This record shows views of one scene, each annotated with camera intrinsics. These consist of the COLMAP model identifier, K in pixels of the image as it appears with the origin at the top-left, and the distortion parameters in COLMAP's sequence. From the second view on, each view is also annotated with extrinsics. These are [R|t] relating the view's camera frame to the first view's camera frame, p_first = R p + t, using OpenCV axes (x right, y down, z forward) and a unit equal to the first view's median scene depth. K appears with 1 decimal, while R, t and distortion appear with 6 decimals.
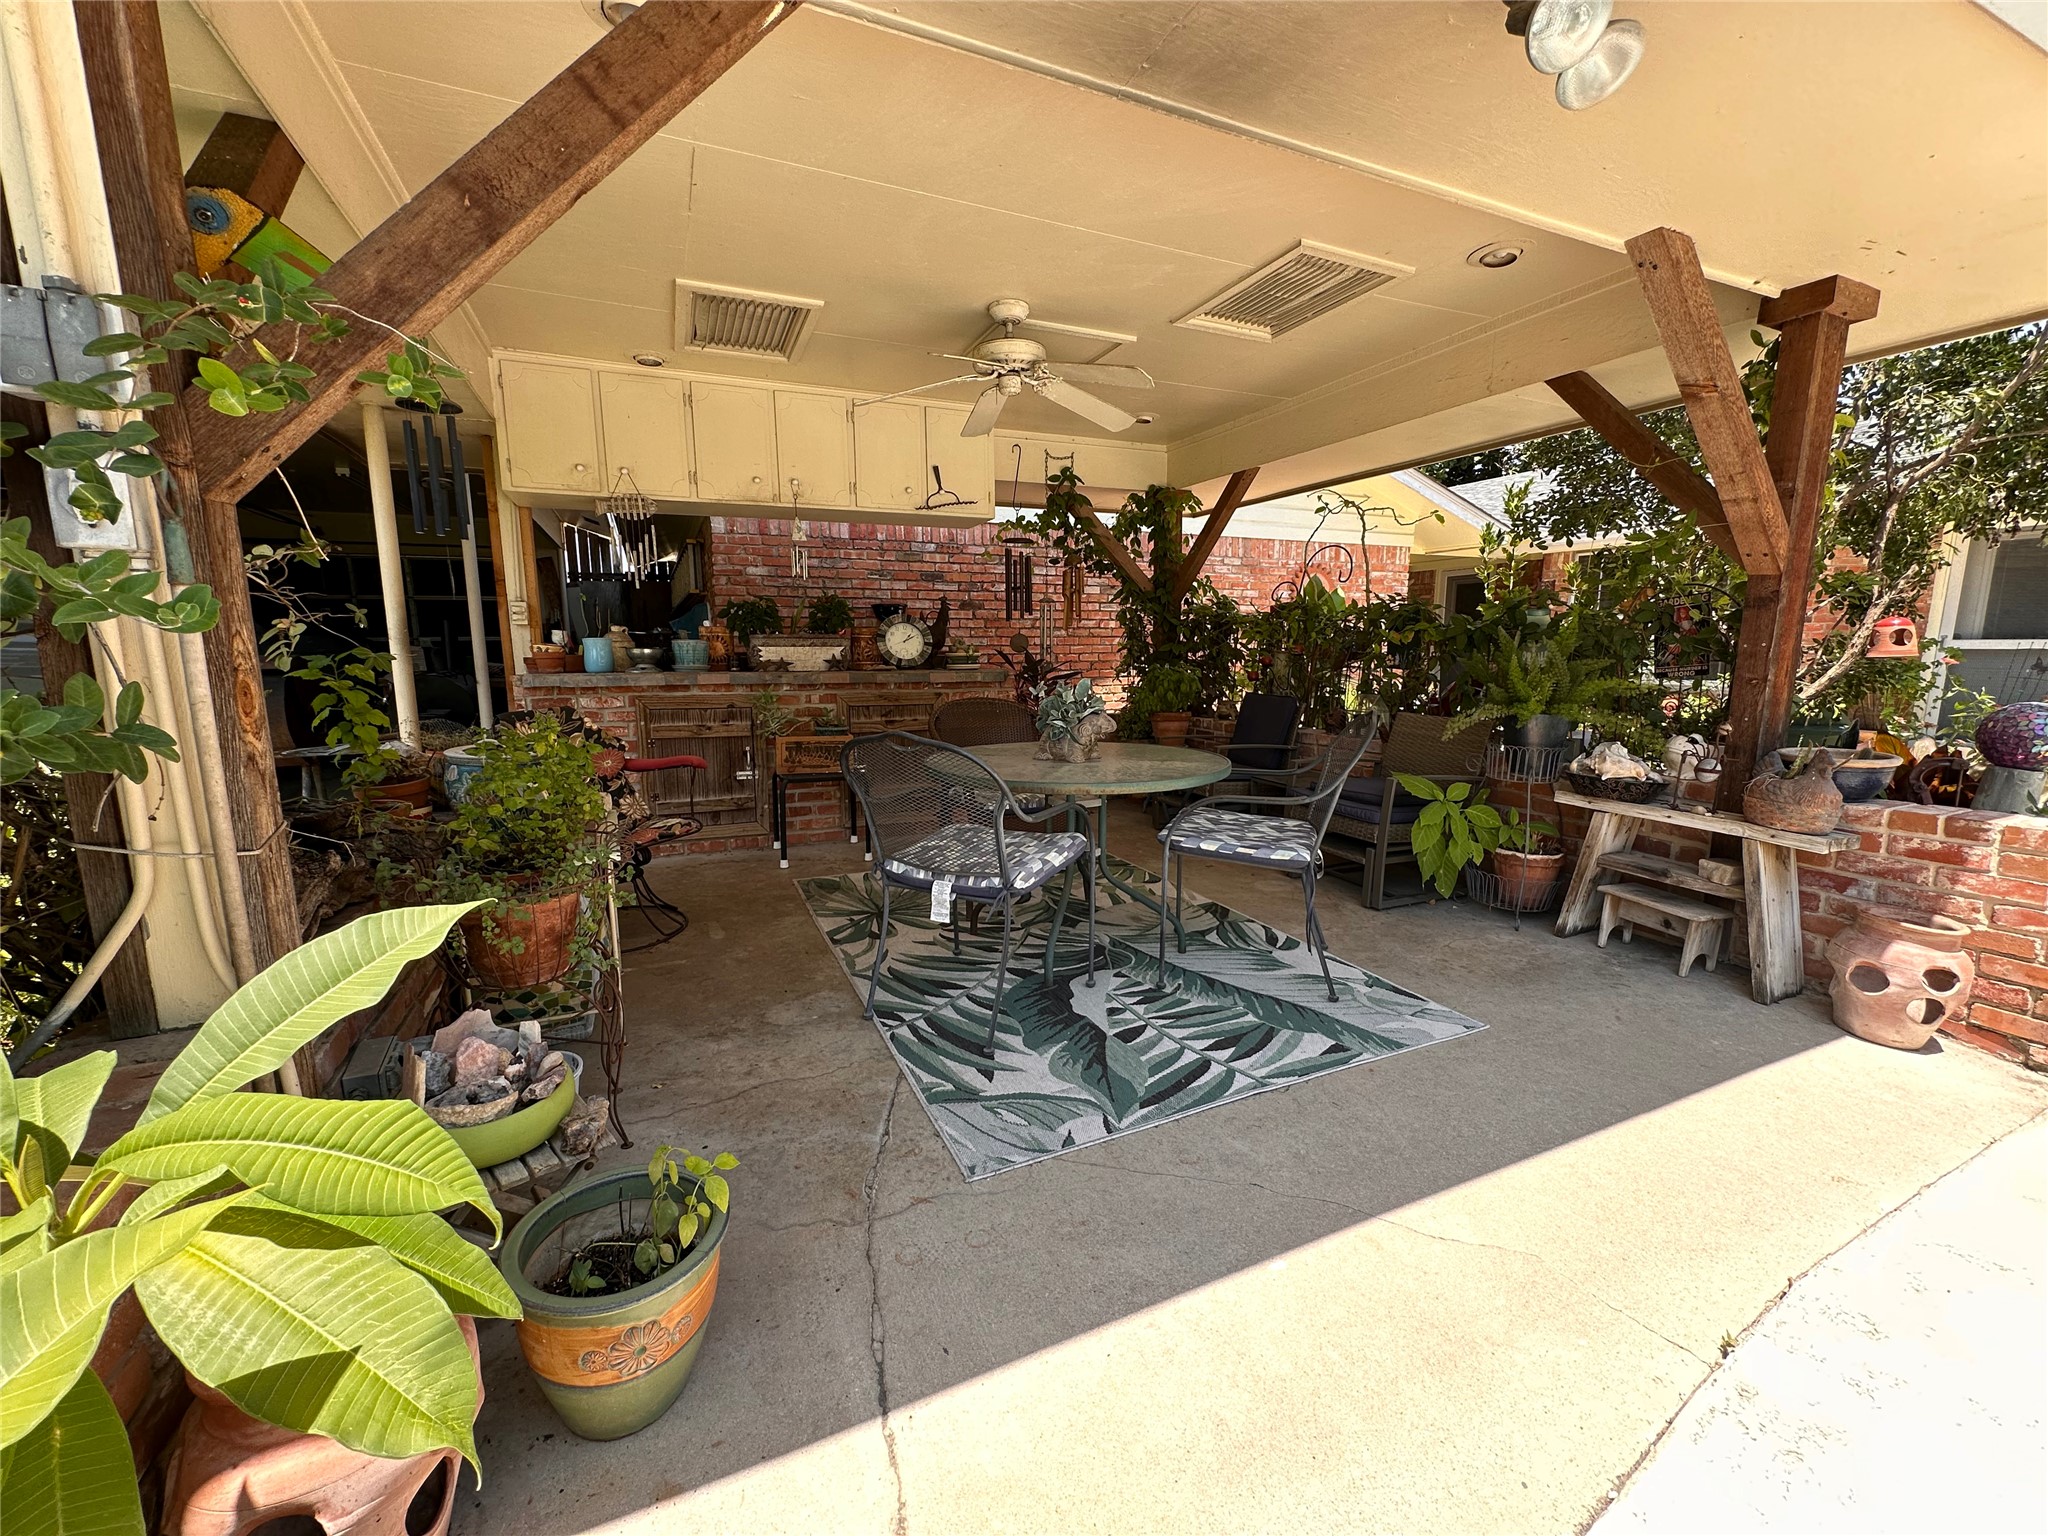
lens RADIAL K [[816.6, 0, 1027.6], [0, 816.6, 769.0], [0, 0, 1]] dist [-0.002615, 0.000150]
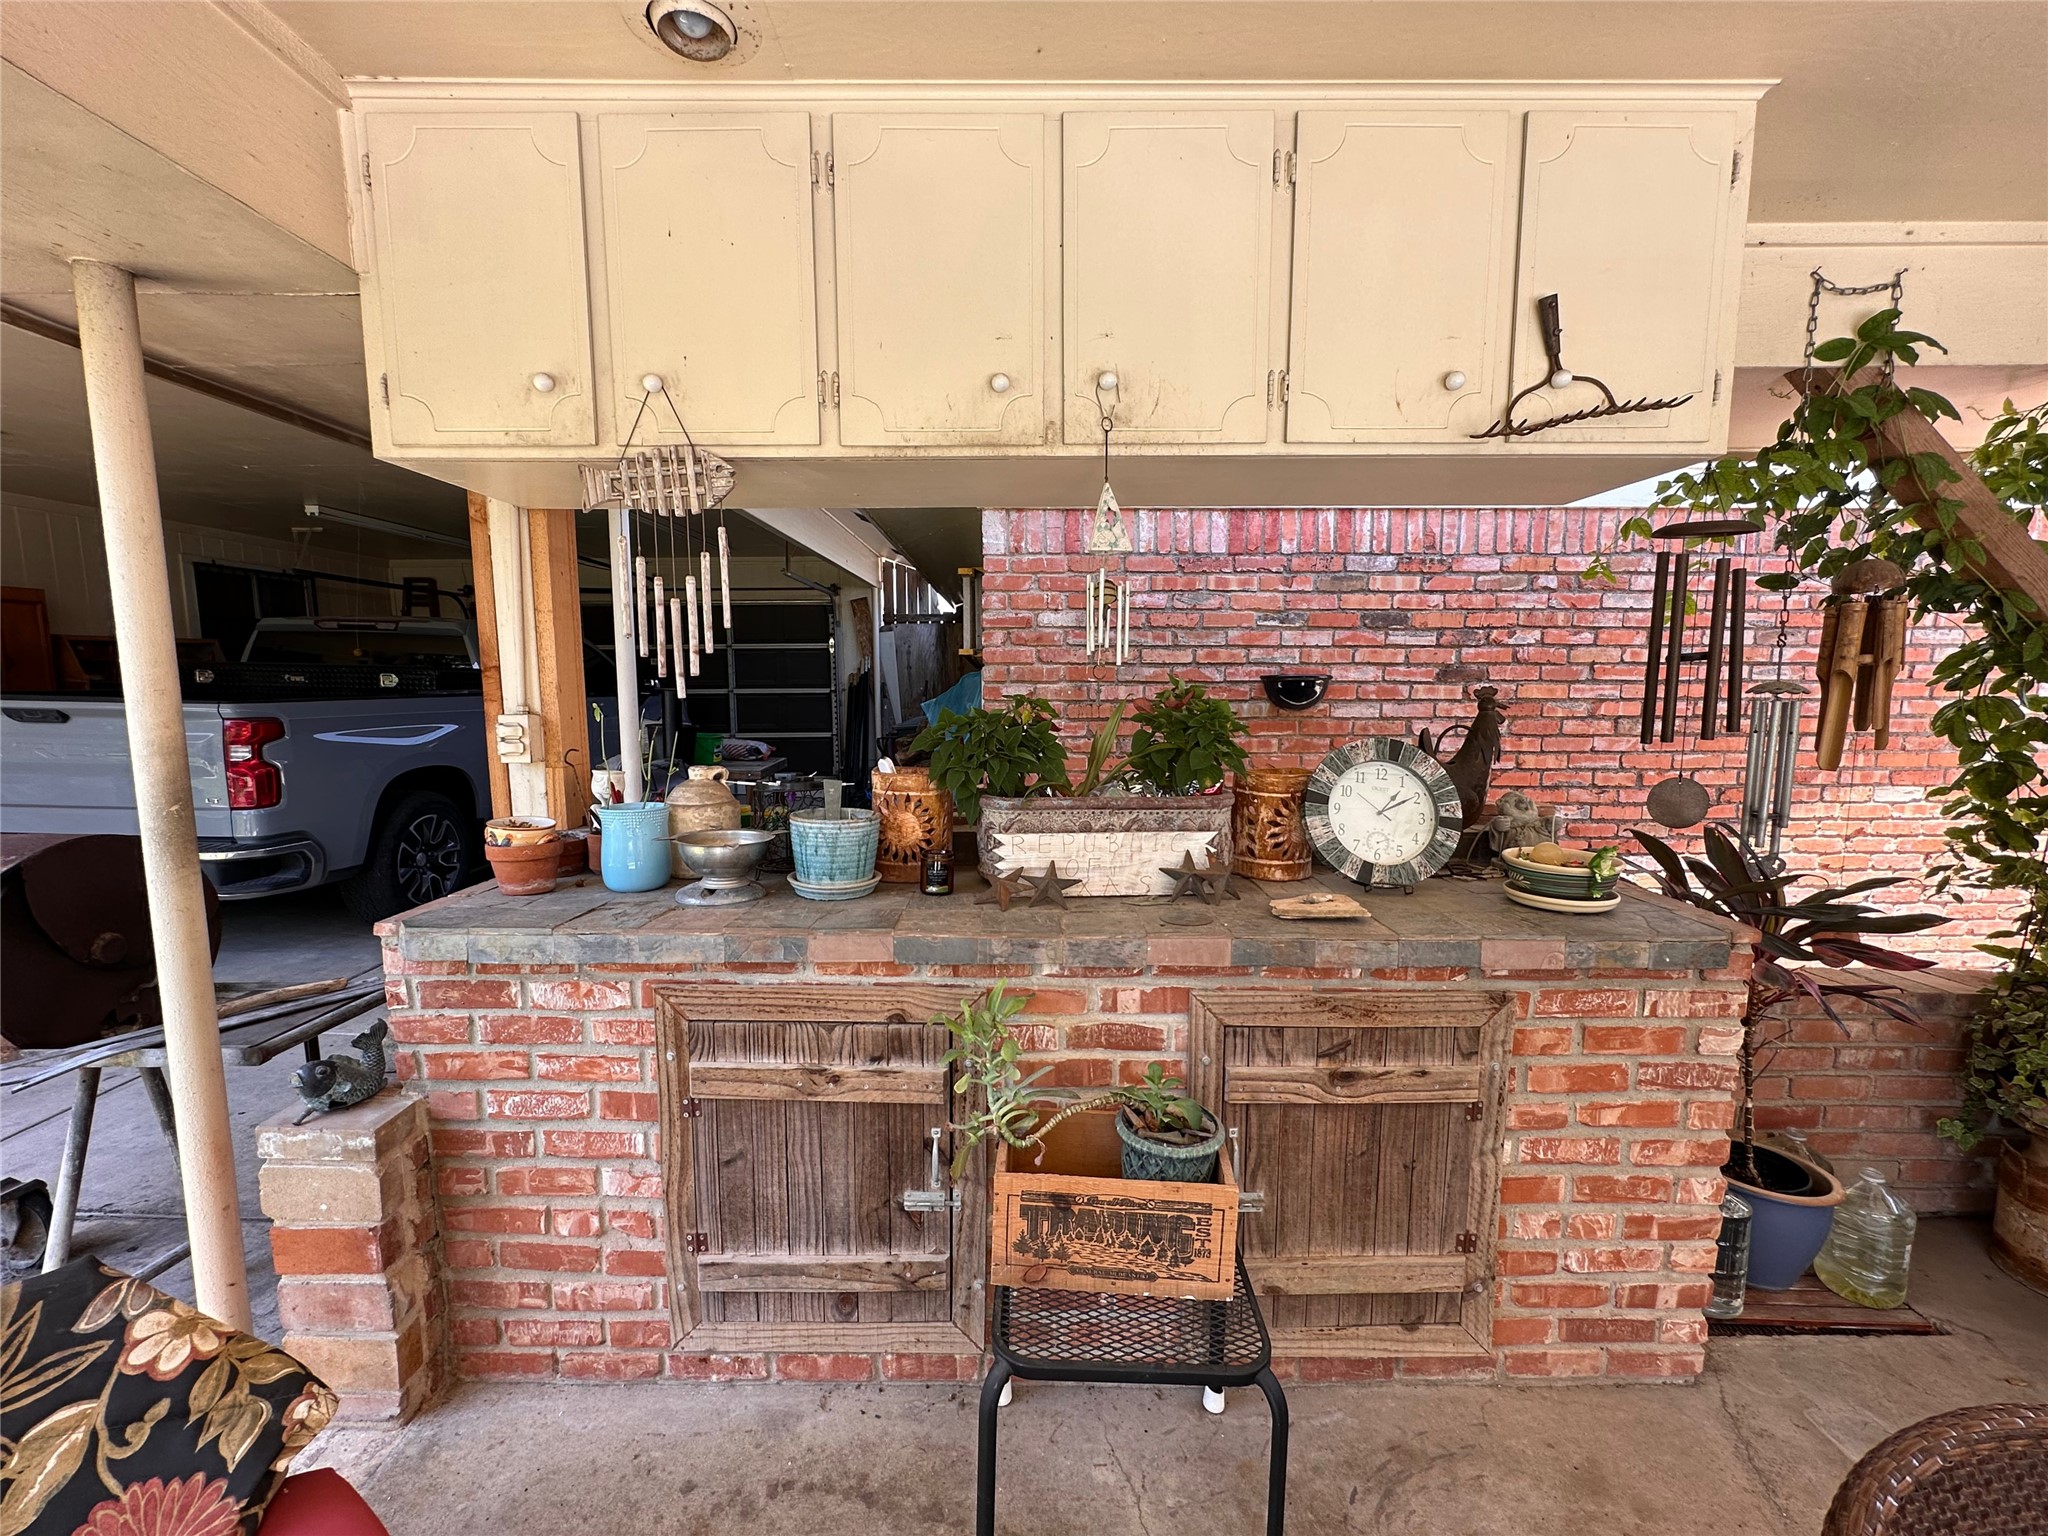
lens RADIAL K [[816.6, 0, 1024.1], [0, 816.6, 760.1], [0, 0, 1]] dist [-0.002615, 0.000150]
pose [[0.913231, 0.049746, -0.404395, -0.165078], [-0.065911, 0.997483, -0.026139, -0.176113], [0.402076, 0.050525, 0.914211, 0.656920]]
